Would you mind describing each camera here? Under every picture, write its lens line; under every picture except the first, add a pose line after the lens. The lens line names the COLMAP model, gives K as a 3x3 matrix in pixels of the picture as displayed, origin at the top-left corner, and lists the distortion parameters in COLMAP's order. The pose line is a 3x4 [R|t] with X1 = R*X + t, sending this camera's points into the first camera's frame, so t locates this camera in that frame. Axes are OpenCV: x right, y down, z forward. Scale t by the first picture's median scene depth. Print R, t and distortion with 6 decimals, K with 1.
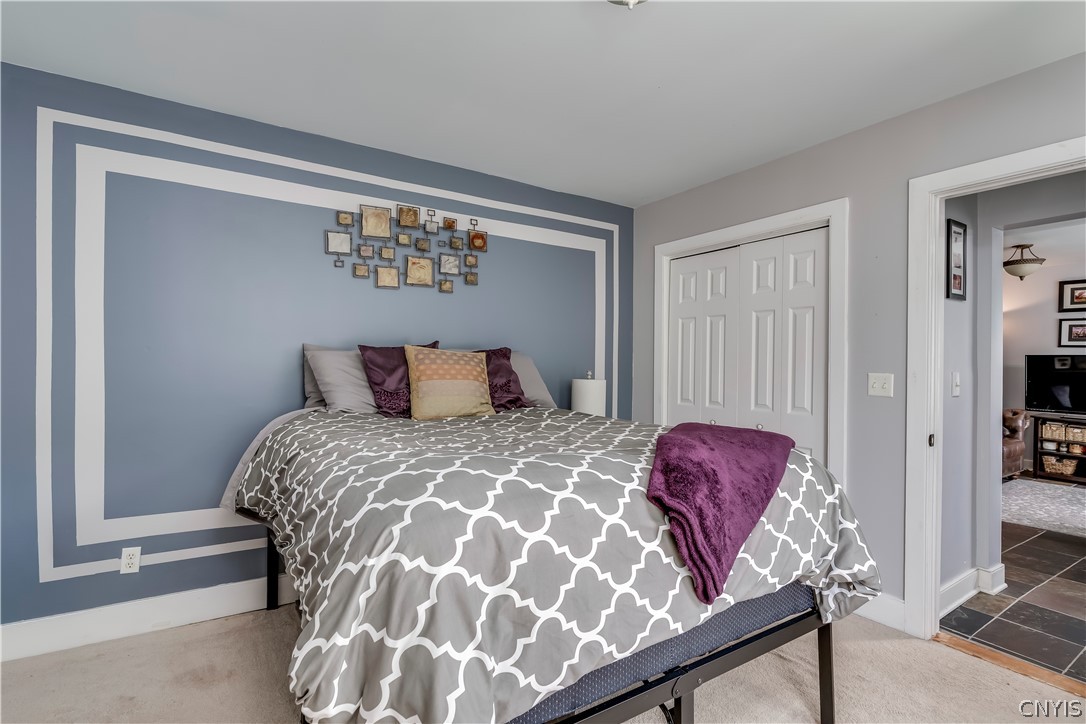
lens RADIAL K [[507.8, 0, 545.9], [0, 507.8, 363.7], [0, 0, 1]] dist [-0.004526, -0.000067]
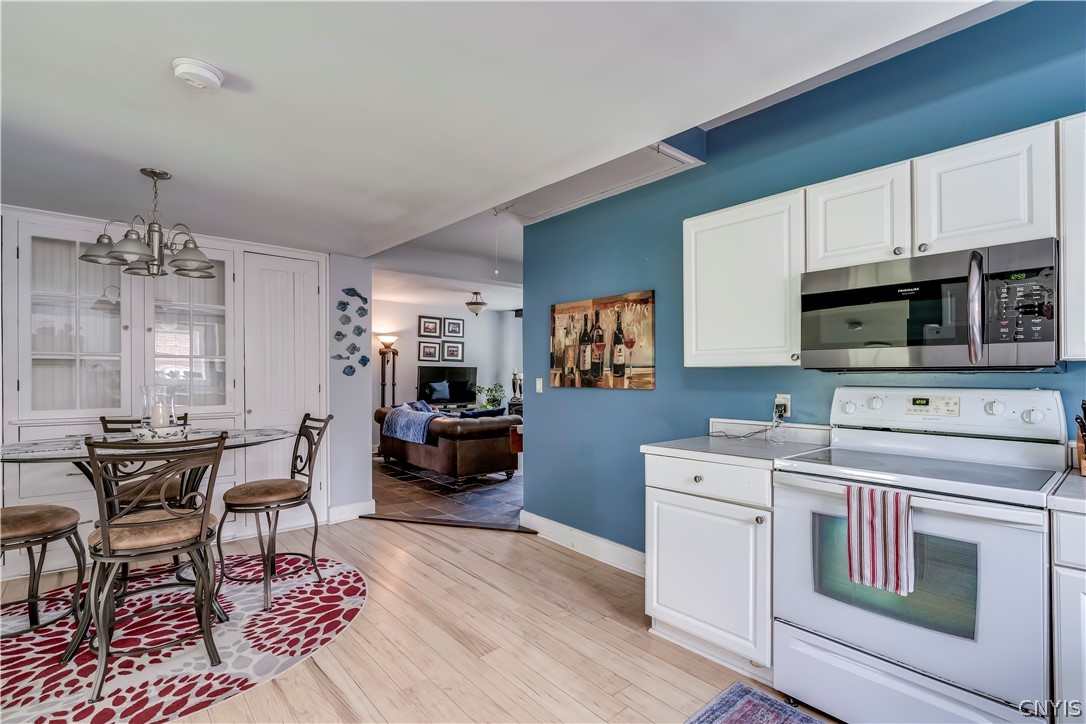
lens RADIAL K [[513.3, 0, 543.0], [0, 513.3, 372.6], [0, 0, 1]] dist [-0.001687, 0.000261]
pose [[-0.143075, -0.005972, 0.989694, -0.490182], [0.006736, 0.999953, 0.007007, -0.007133], [-0.989689, 0.007669, -0.143028, 0.868394]]
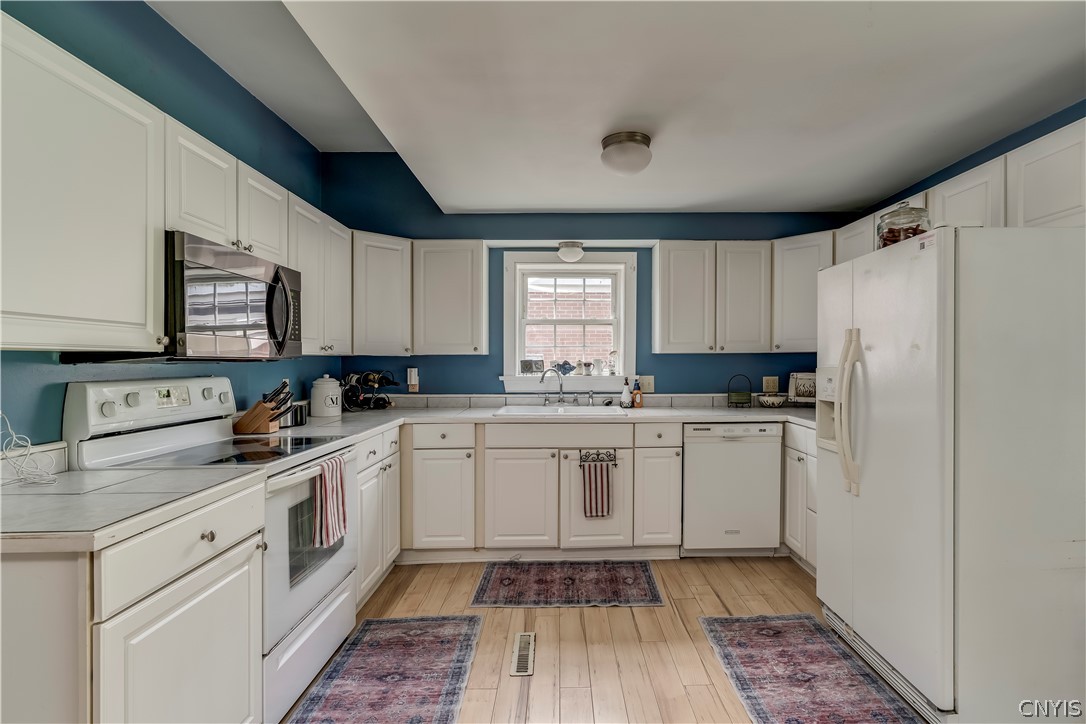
lens RADIAL K [[532.5, 0, 591.5], [0, 532.5, 365.2], [0, 0, 1]] dist [-0.002061, 0.000104]
pose [[-0.495365, -0.004583, -0.868673, -0.000339], [-0.011451, 0.999934, 0.001254, -0.004808], [0.868610, 0.010569, -0.495384, 0.973414]]
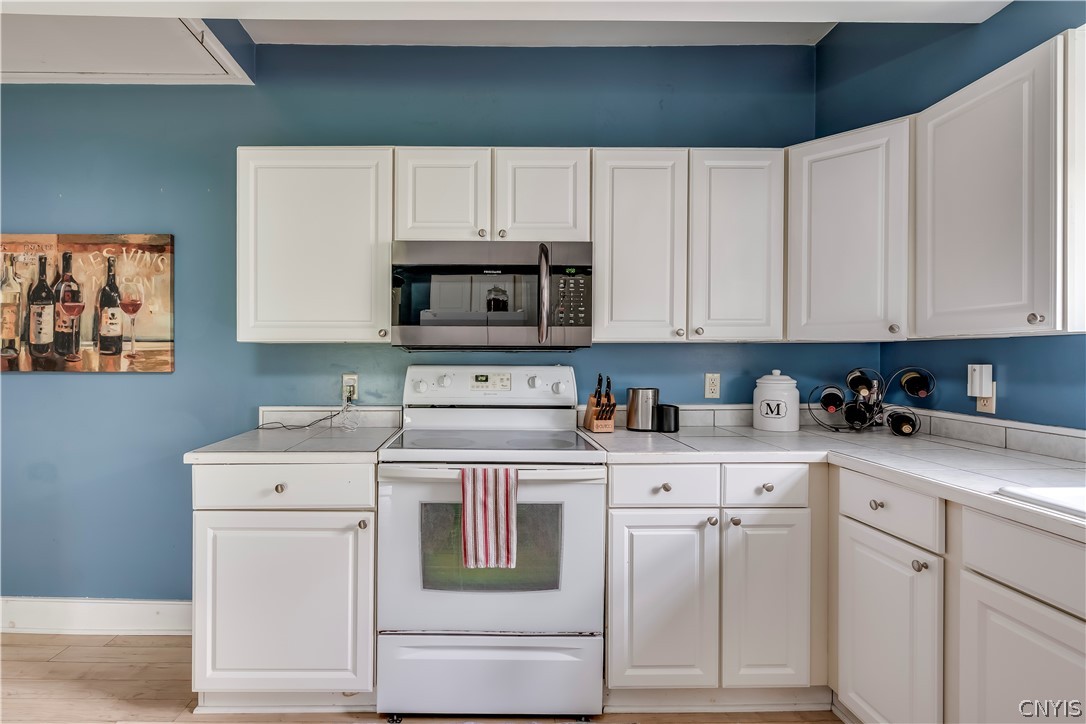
lens RADIAL K [[558.3, 0, 540.2], [0, 558.3, 356.9], [0, 0, 1]] dist [-0.004265, 0.000410]
pose [[-0.845693, -0.016692, 0.533408, -0.434333], [-0.007987, 0.999795, 0.018624, -0.006711], [-0.533609, 0.011490, -0.845653, 0.886114]]
